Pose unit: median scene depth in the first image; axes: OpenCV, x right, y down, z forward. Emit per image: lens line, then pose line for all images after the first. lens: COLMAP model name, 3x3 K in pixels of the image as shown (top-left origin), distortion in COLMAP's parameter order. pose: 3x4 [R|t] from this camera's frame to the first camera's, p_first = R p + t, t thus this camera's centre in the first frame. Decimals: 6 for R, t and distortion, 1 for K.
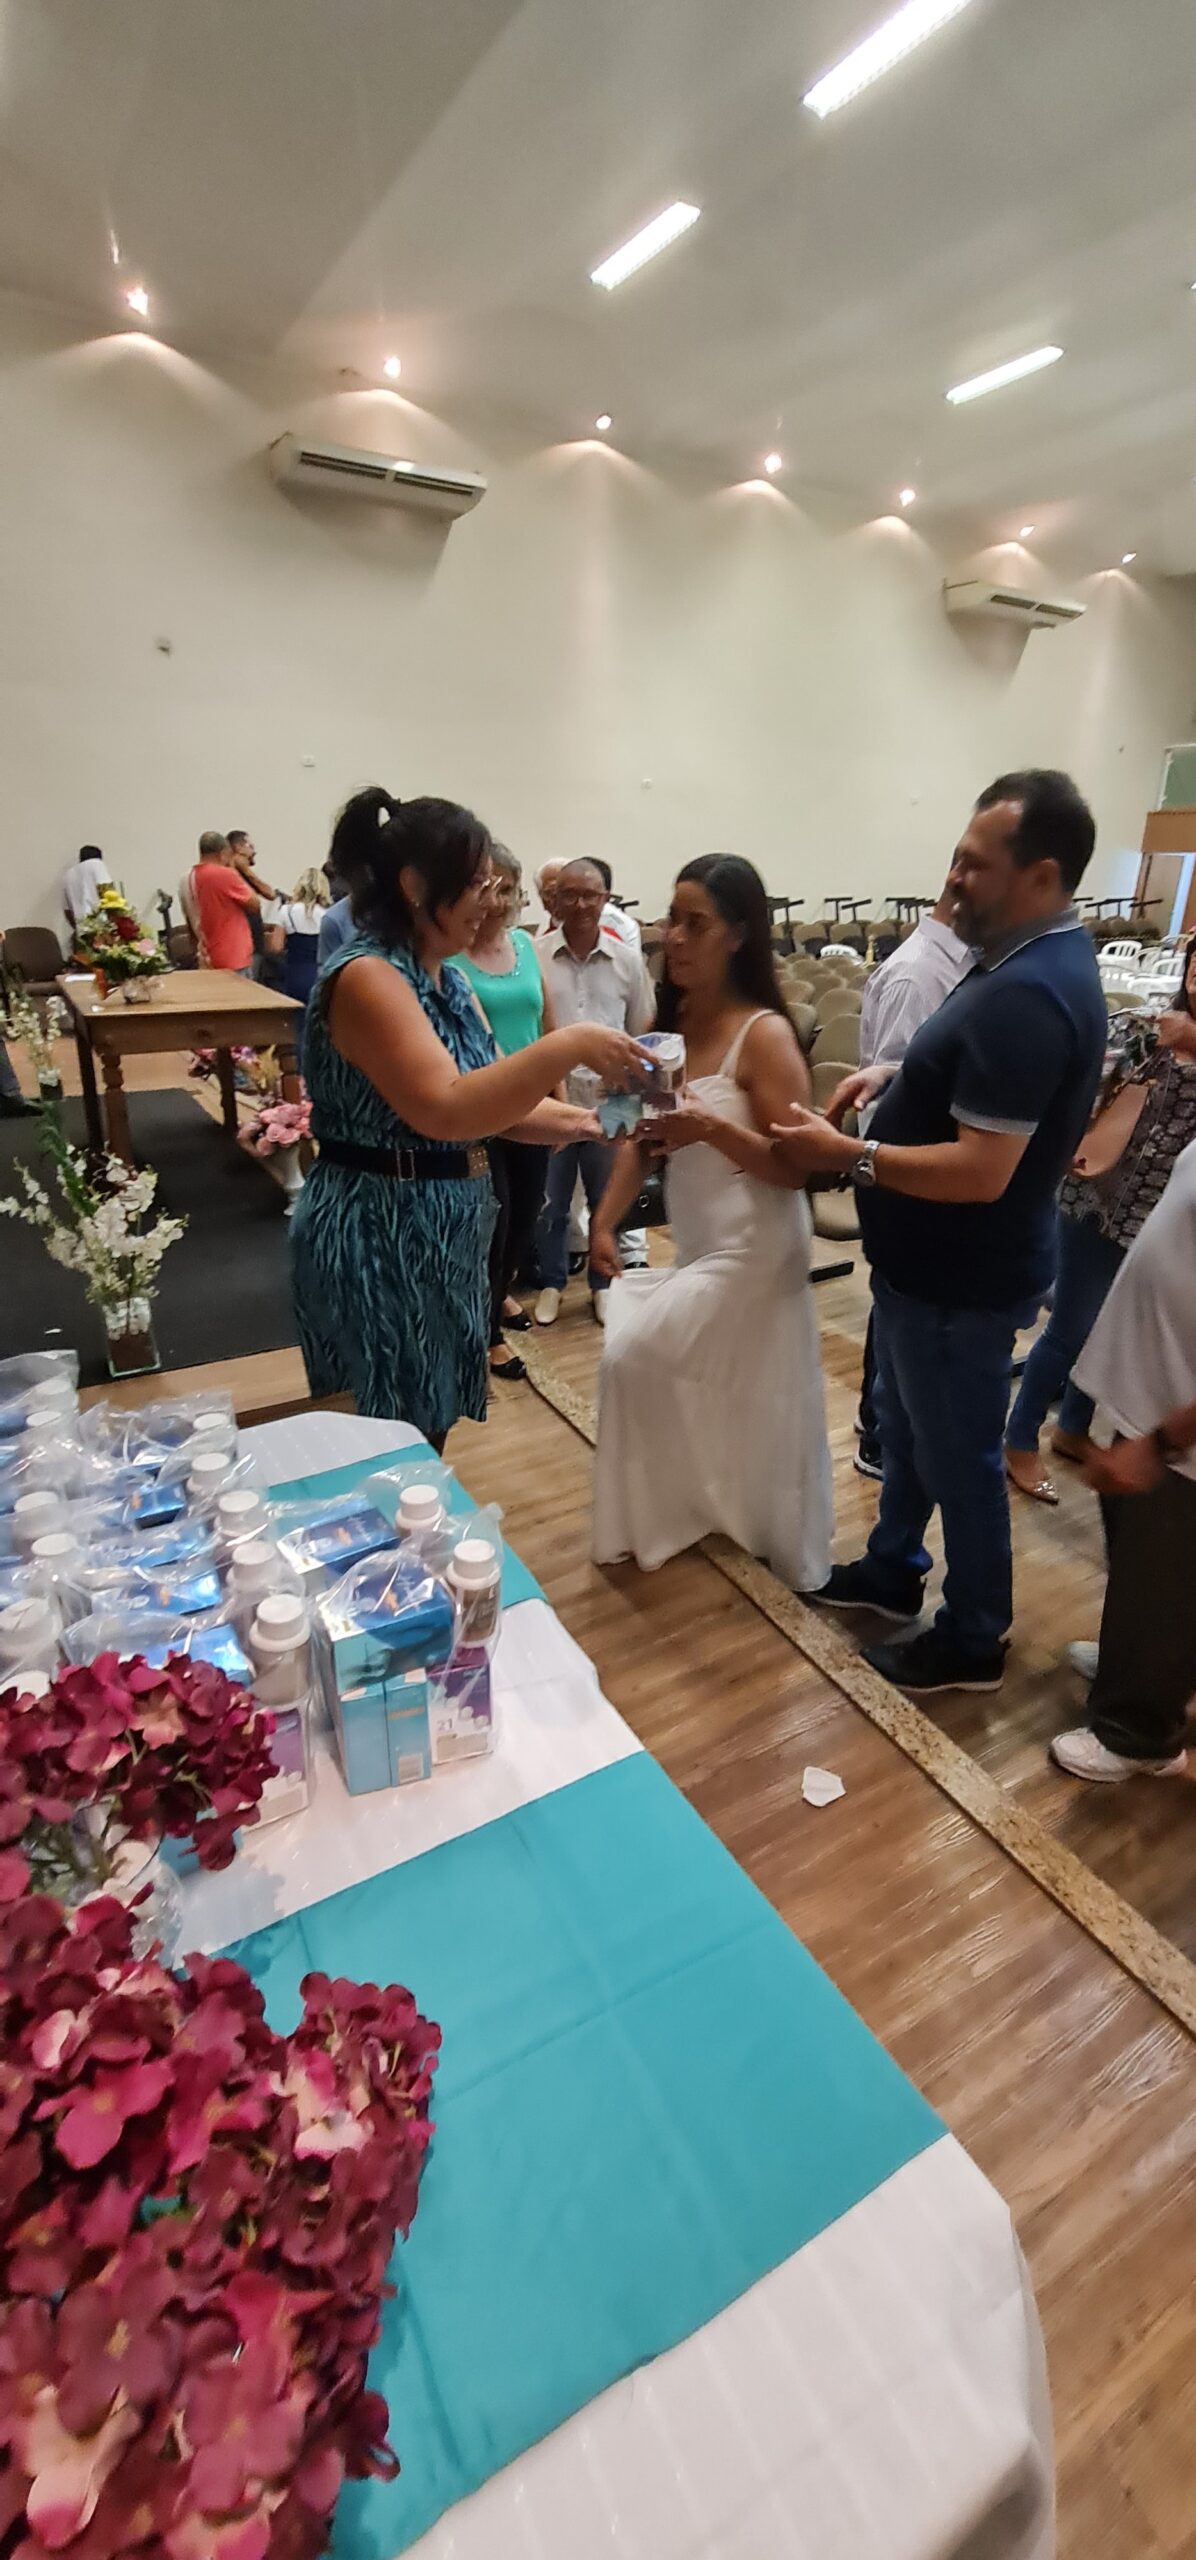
lens RADIAL K [[1048.7, 0, 602.6], [0, 1048.7, 1292.3], [0, 0, 1]] dist [-0.006491, 0.002249]
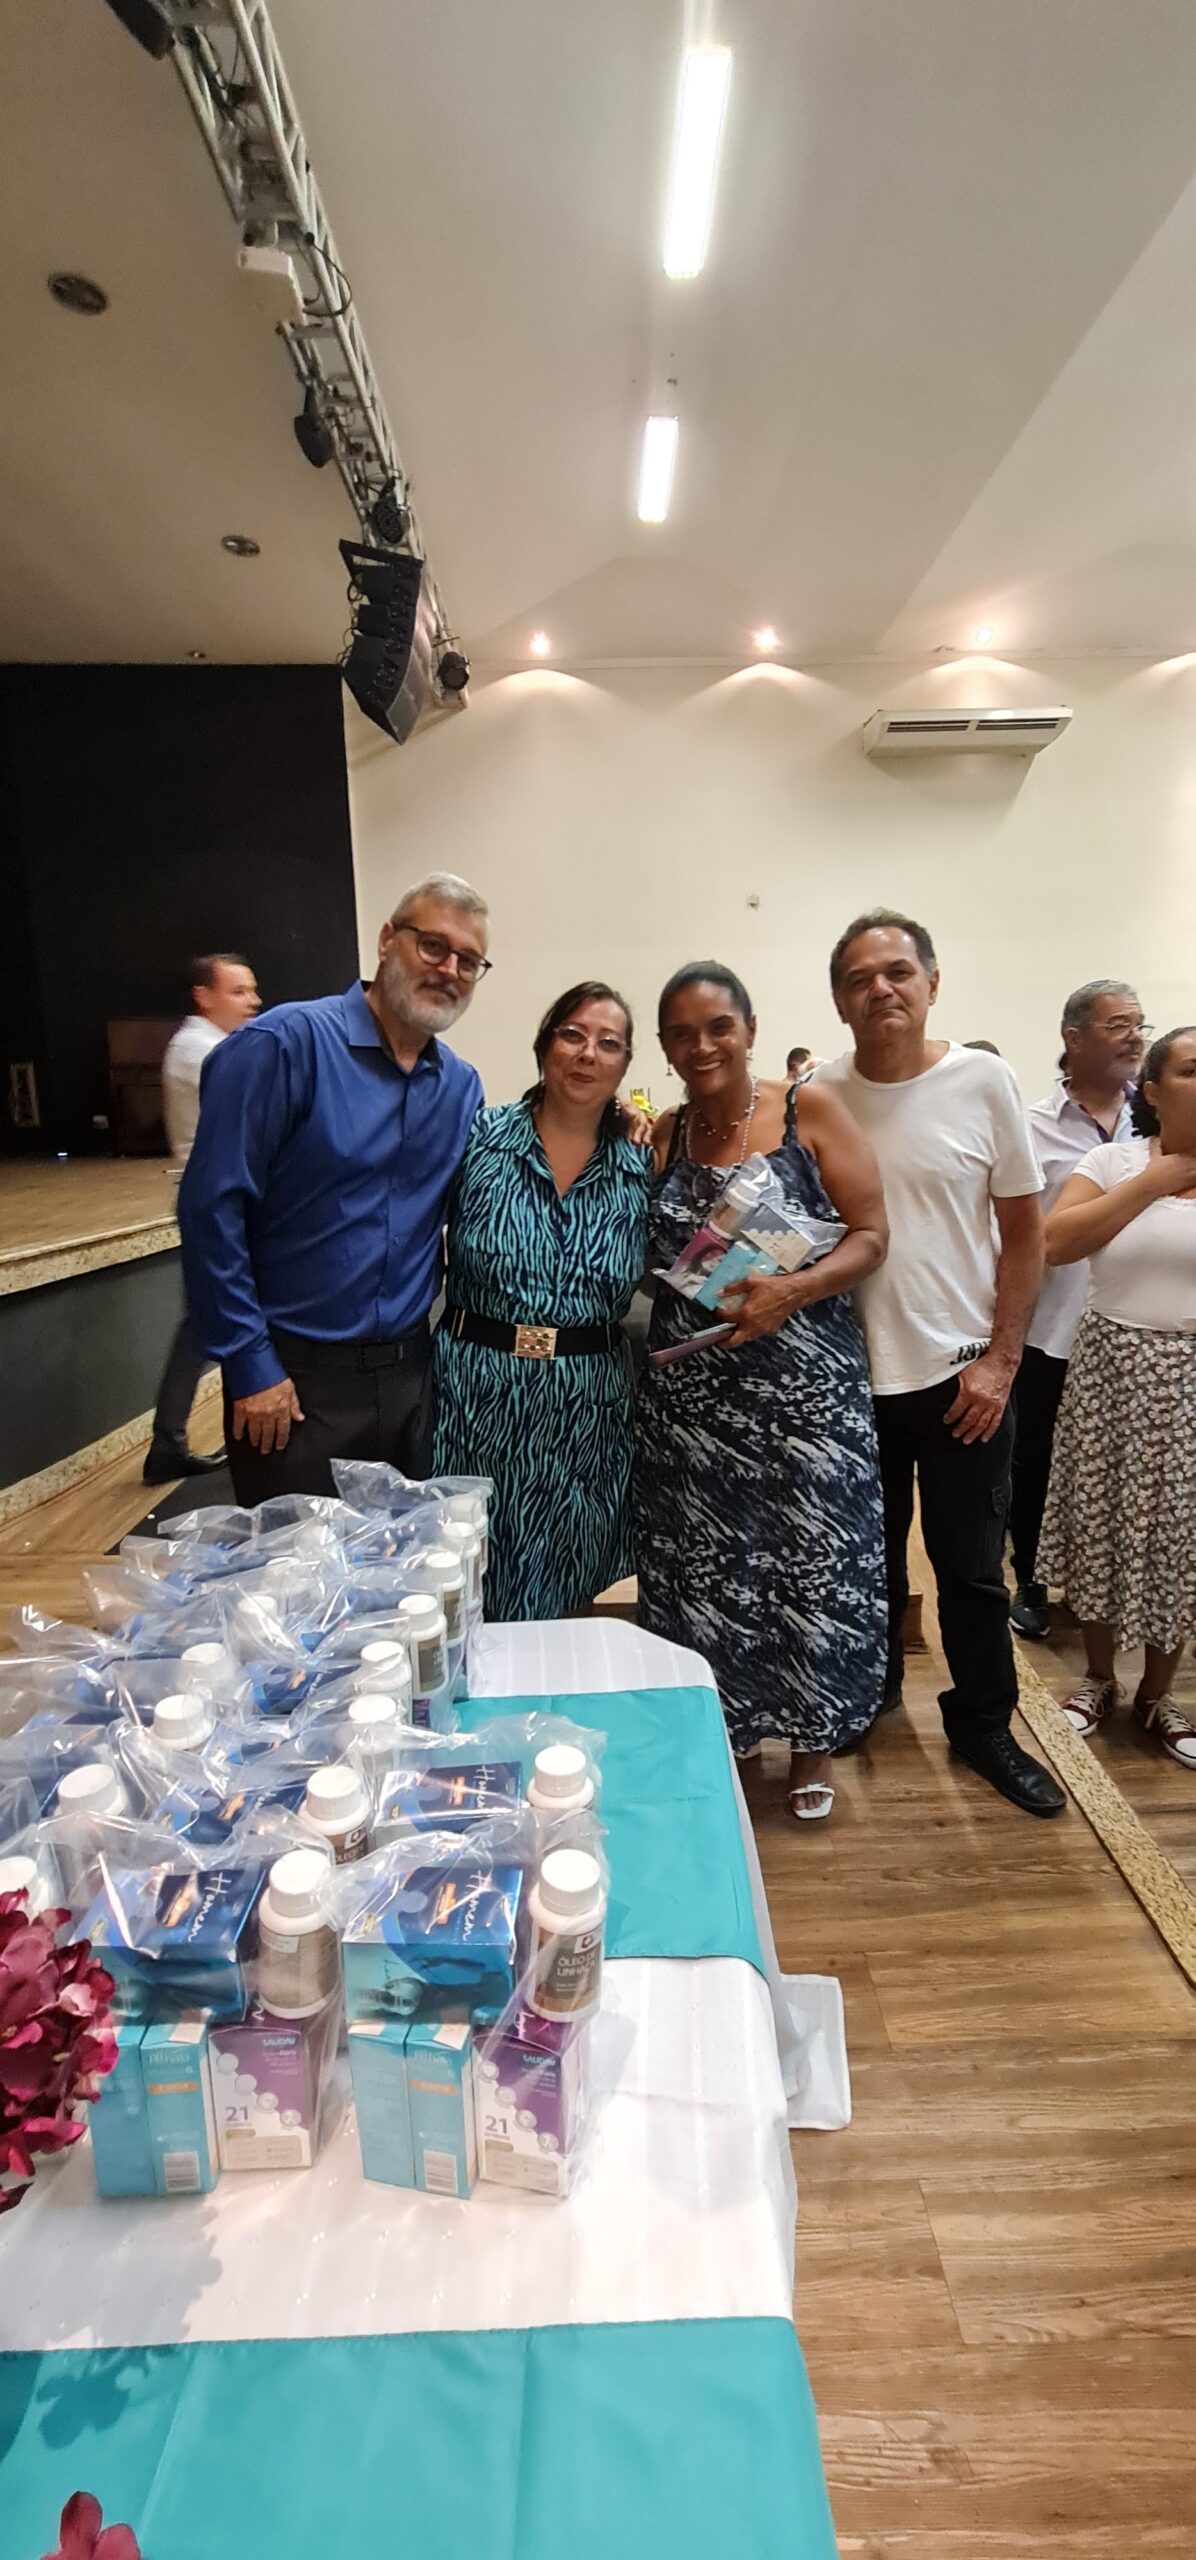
lens RADIAL K [[1048.7, 0, 606.4], [0, 1048.7, 1274.7], [0, 0, 1]] dist [-0.006491, 0.002249]
pose [[0.867886, 0.050351, -0.494206, 0.079470], [-0.151665, 0.974207, -0.167089, -0.010001], [0.473046, 0.219967, 0.853137, 0.114590]]
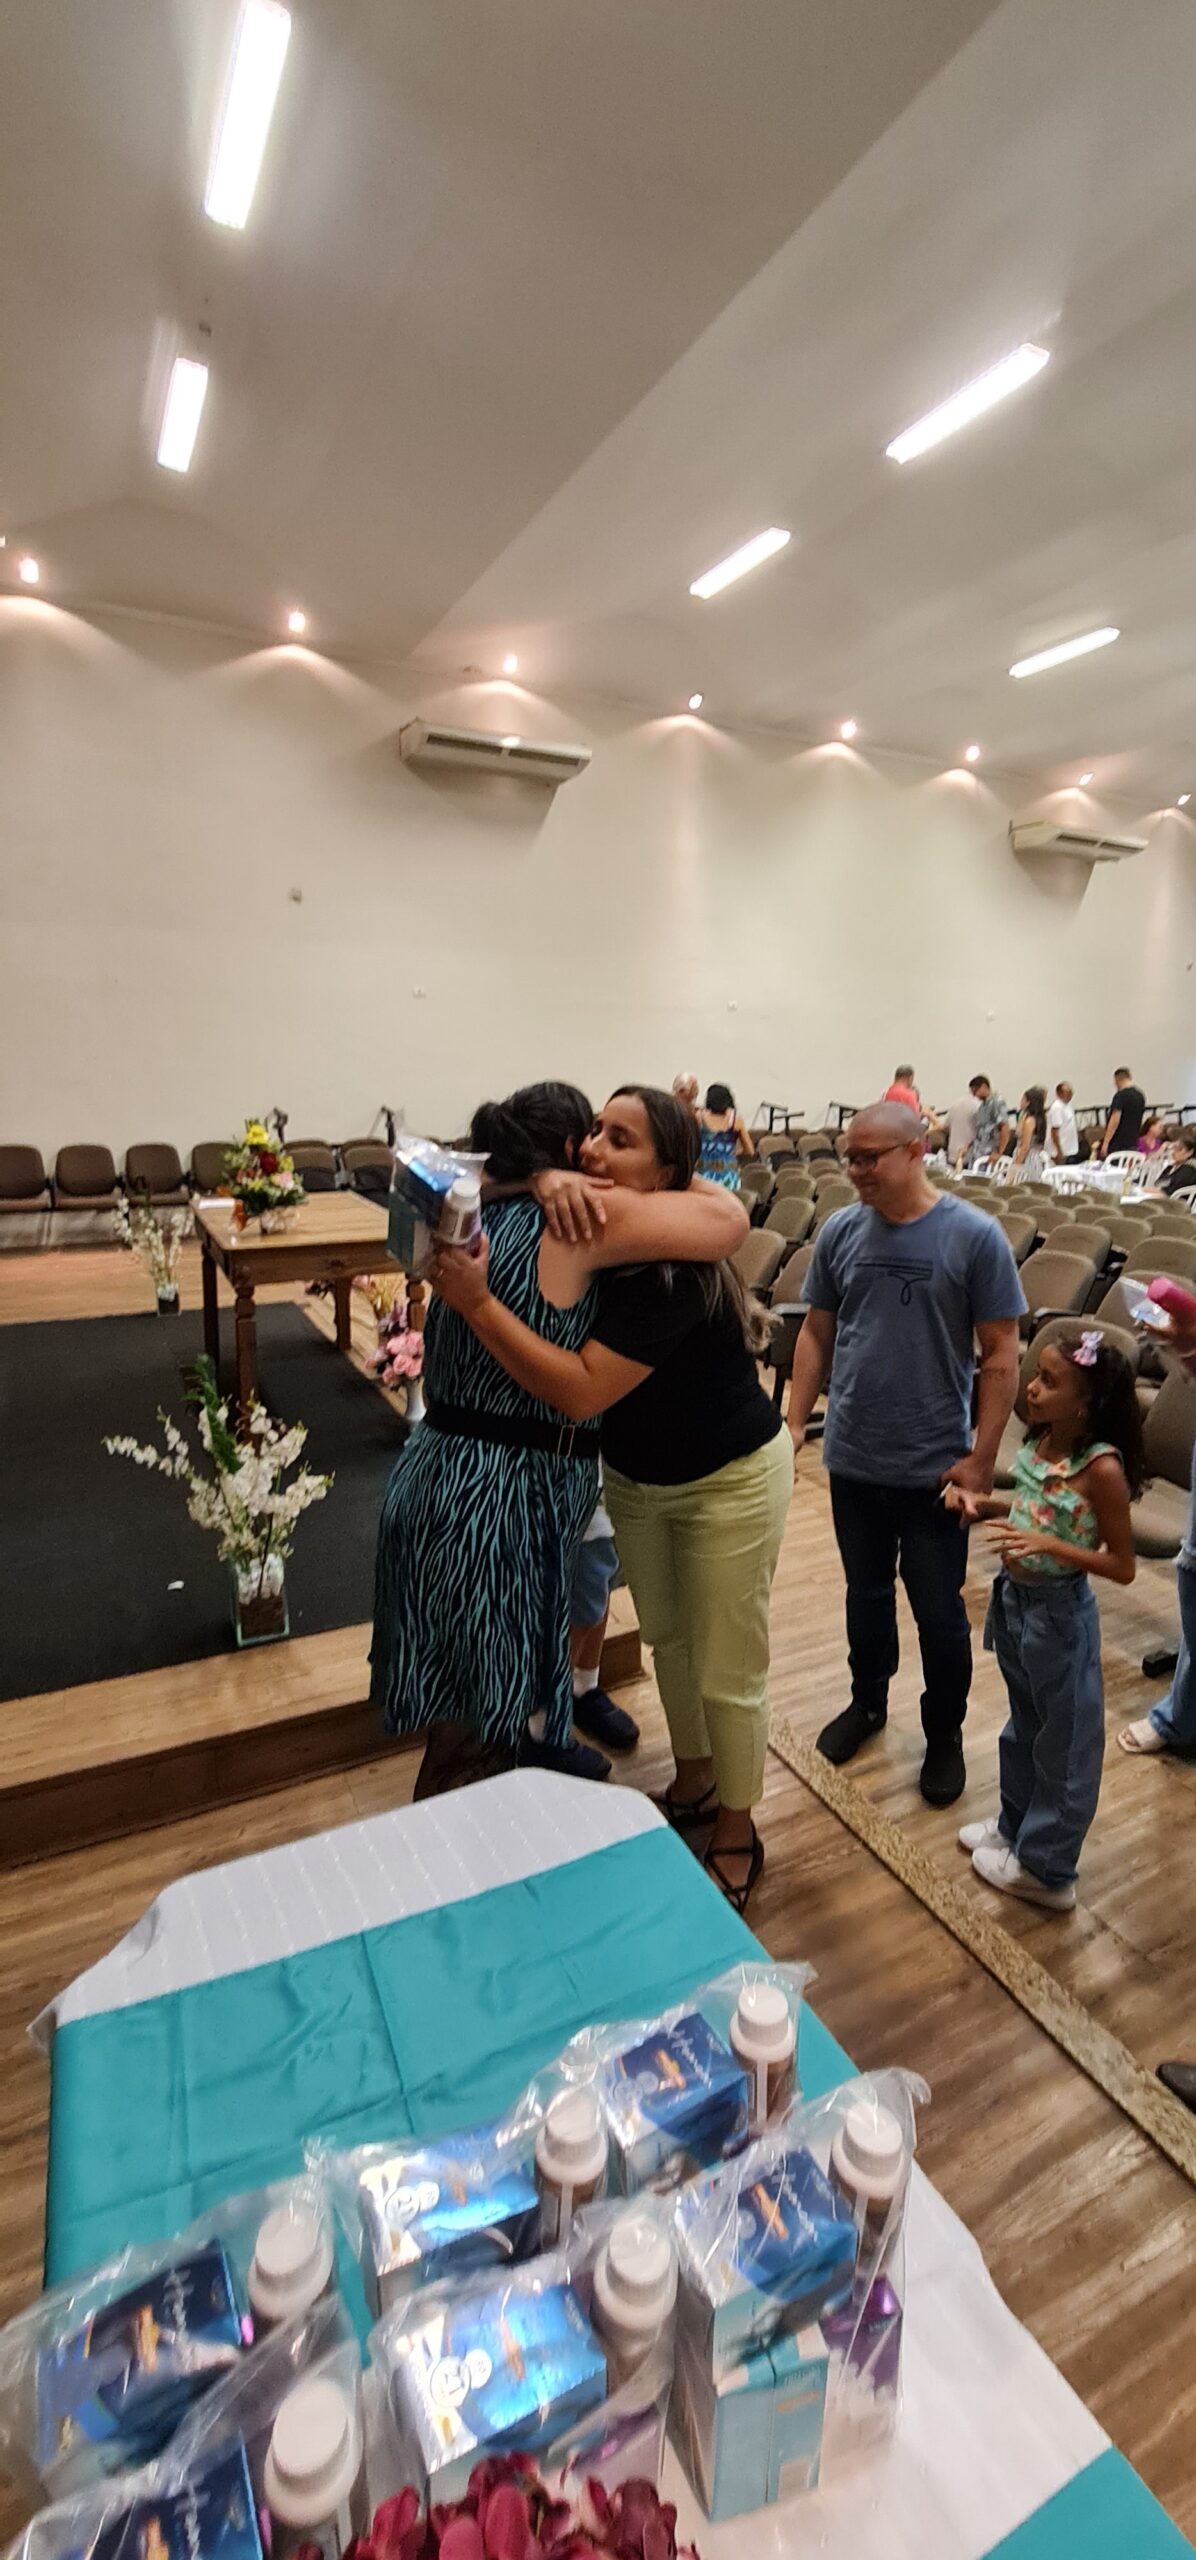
lens RADIAL K [[1048.7, 0, 599.1], [0, 1048.7, 1284.2], [0, 0, 1]] dist [-0.006491, 0.002249]
pose [[0.997975, 0.004376, -0.063455, -0.095178], [-0.015949, 0.982975, -0.183045, -0.069070], [0.061573, 0.183686, 0.981055, 0.058015]]
